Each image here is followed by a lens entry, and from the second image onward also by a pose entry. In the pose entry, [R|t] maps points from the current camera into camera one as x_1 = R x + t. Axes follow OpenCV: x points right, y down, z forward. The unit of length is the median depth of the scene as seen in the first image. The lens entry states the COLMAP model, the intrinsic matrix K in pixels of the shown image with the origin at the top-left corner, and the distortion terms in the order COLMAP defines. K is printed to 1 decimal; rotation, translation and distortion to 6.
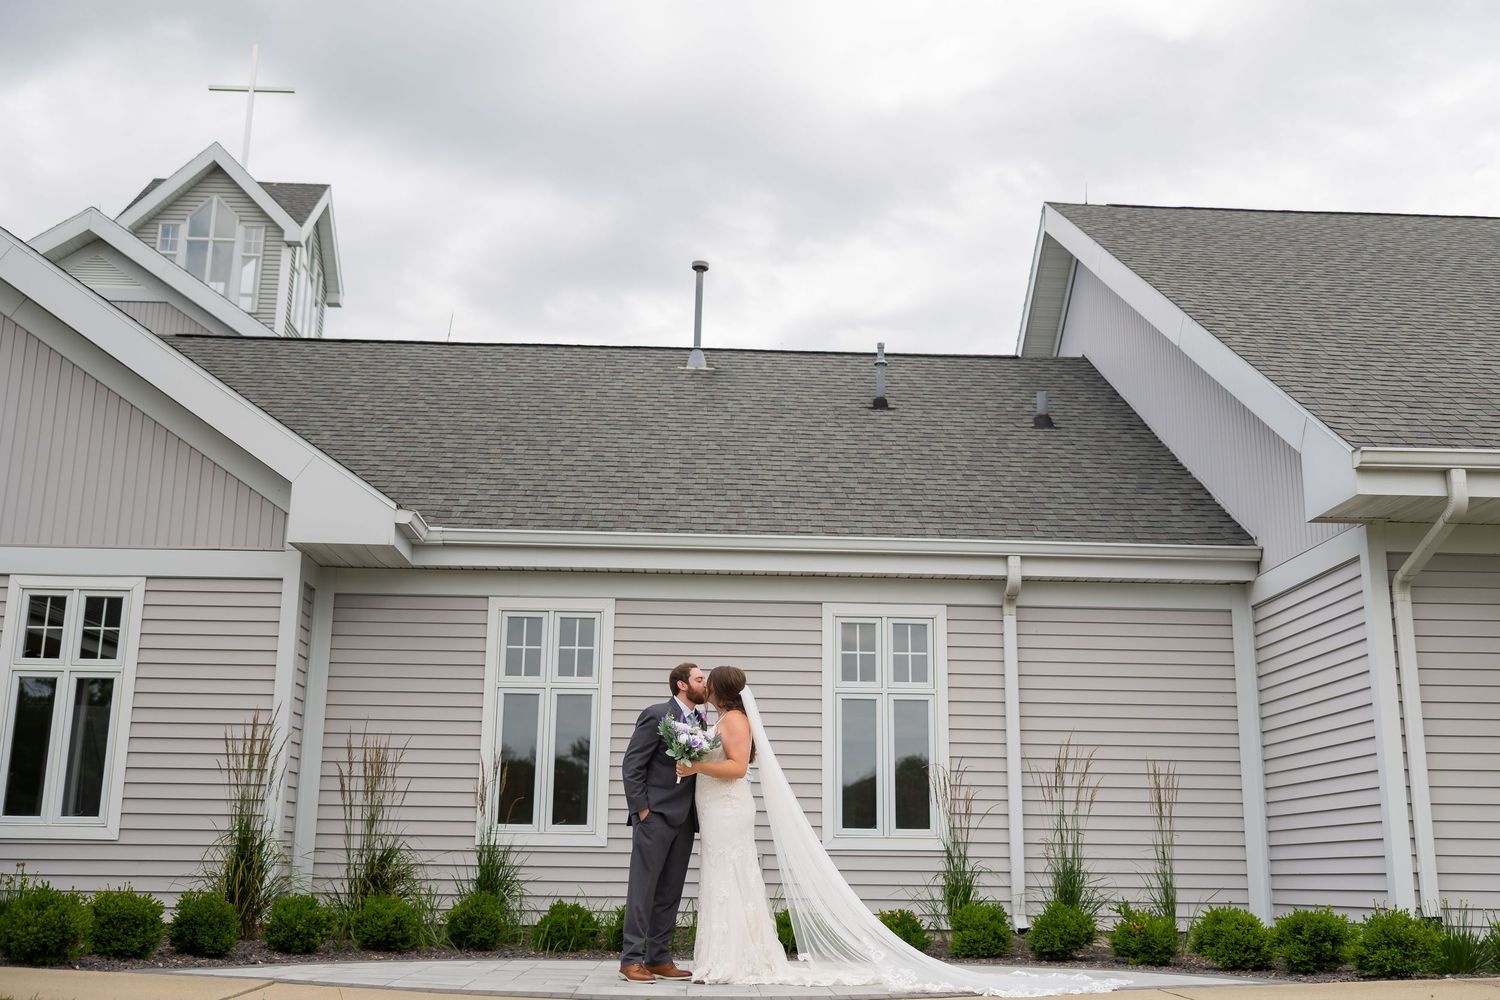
lens RADIAL K [[1543.8, 0, 760.1], [0, 1543.8, 497.0], [0, 0, 1]] dist [0.009822, 0.000000]
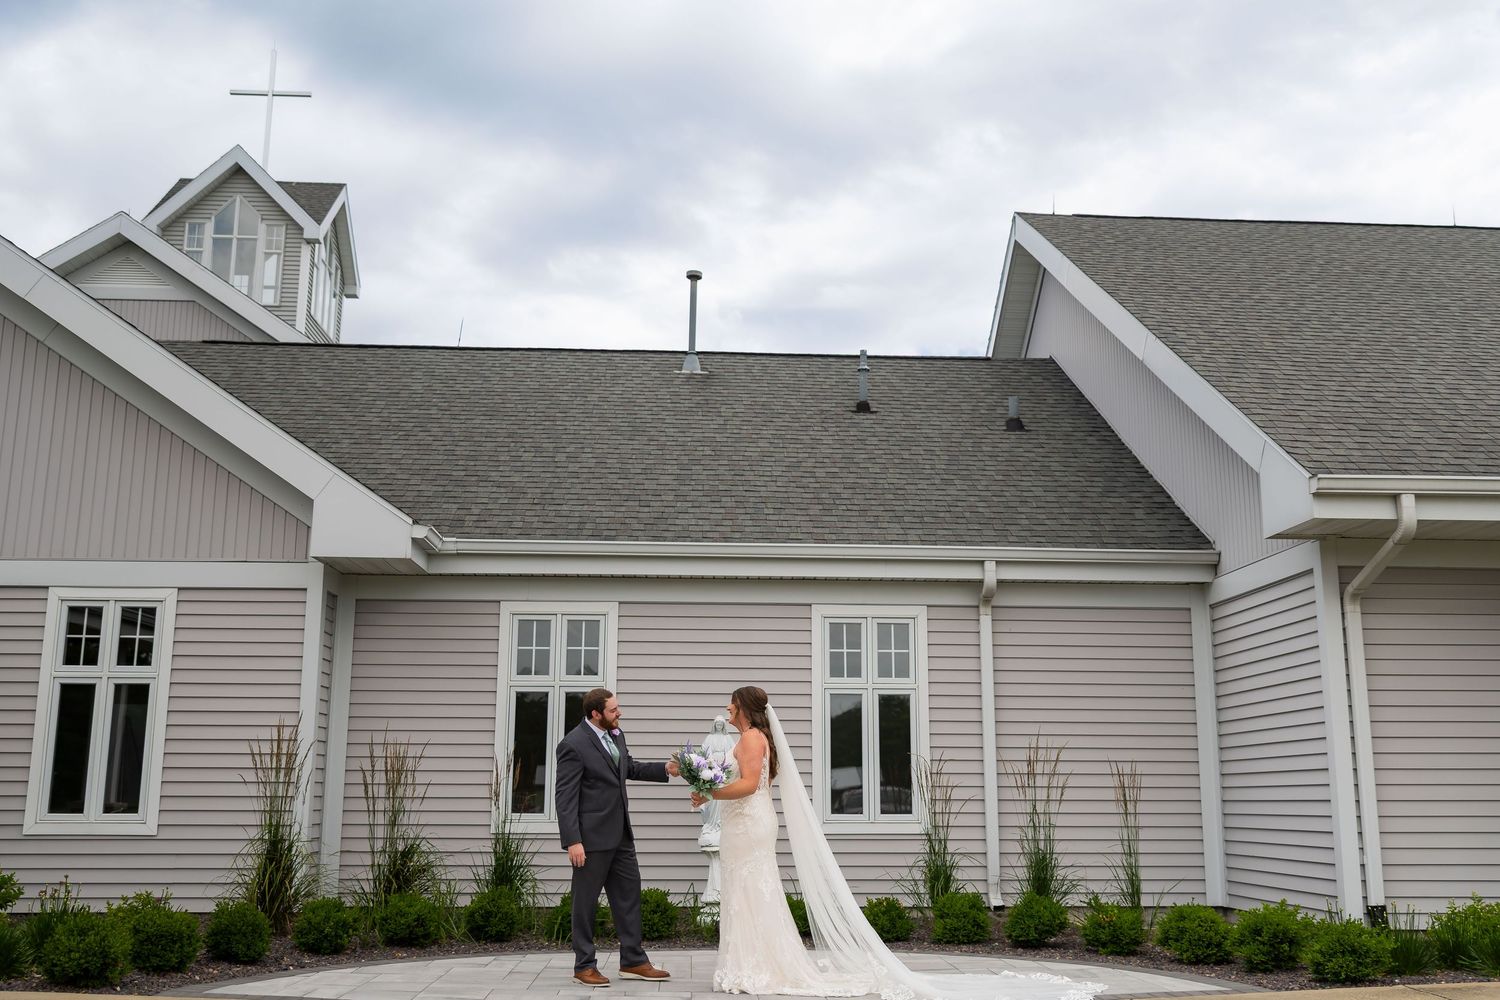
lens RADIAL K [[1409.3, 0, 765.3], [0, 1409.3, 508.2], [0, 0, 1]] dist [0.008944, 0.000000]
pose [[0.999892, -0.005078, 0.013796, -0.005133], [0.004497, 0.999114, 0.041854, -0.039924], [-0.013997, -0.041787, 0.999028, 0.023509]]
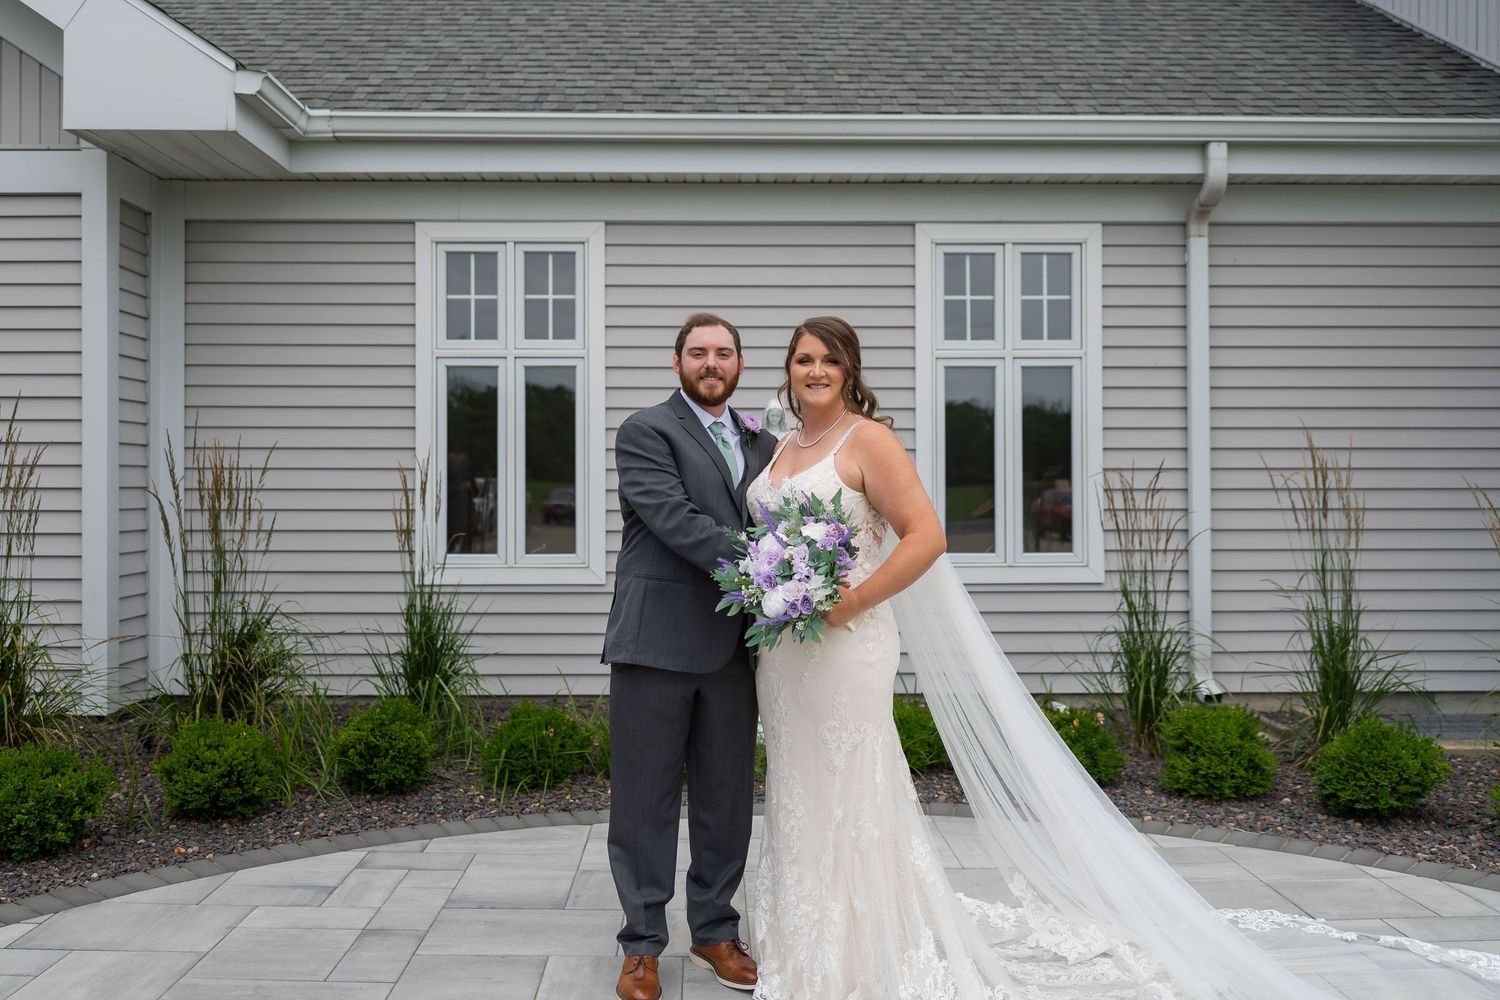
lens RADIAL K [[1191.3, 0, 712.8], [0, 1191.3, 480.2], [0, 0, 1]] dist [0.014207, -0.025493]
pose [[0.999453, -0.011941, -0.030851, -0.032655], [0.018893, 0.971567, 0.236011, 0.053723], [0.027155, -0.236464, 0.971261, 0.475602]]
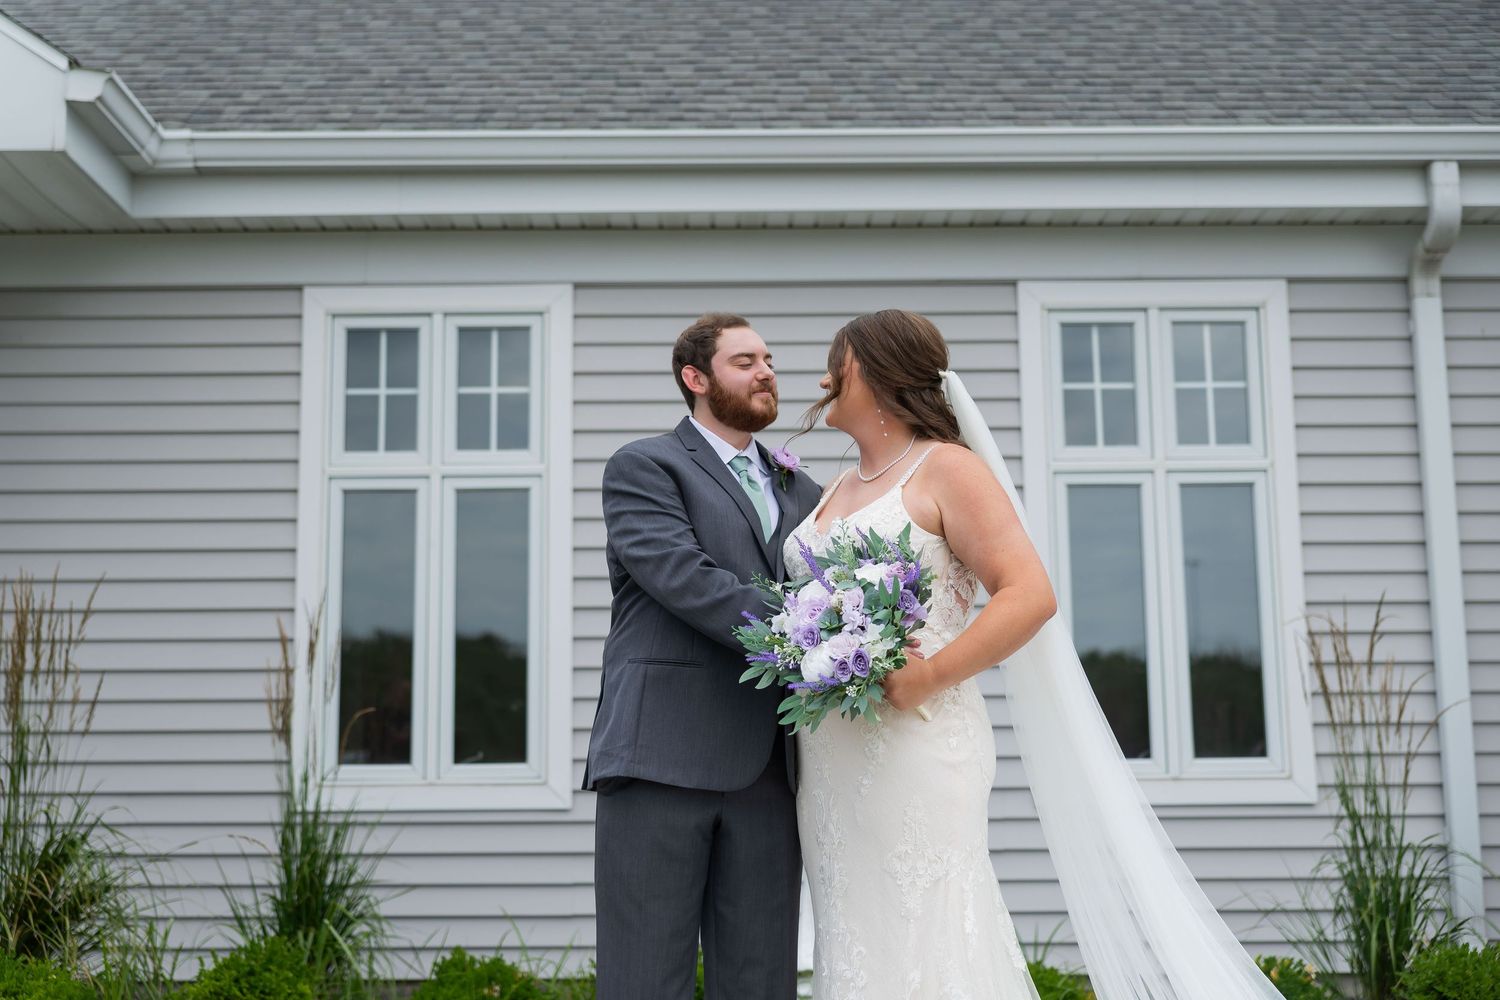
lens RADIAL K [[1878.2, 0, 694.4], [0, 1878.2, 507.8], [0, 0, 1]] dist [0.001725, 0.000000]
pose [[0.998699, -0.024843, -0.044536, -0.033566], [0.028959, 0.995124, 0.094287, 0.080799], [0.041976, -0.095454, 0.994548, 0.431029]]
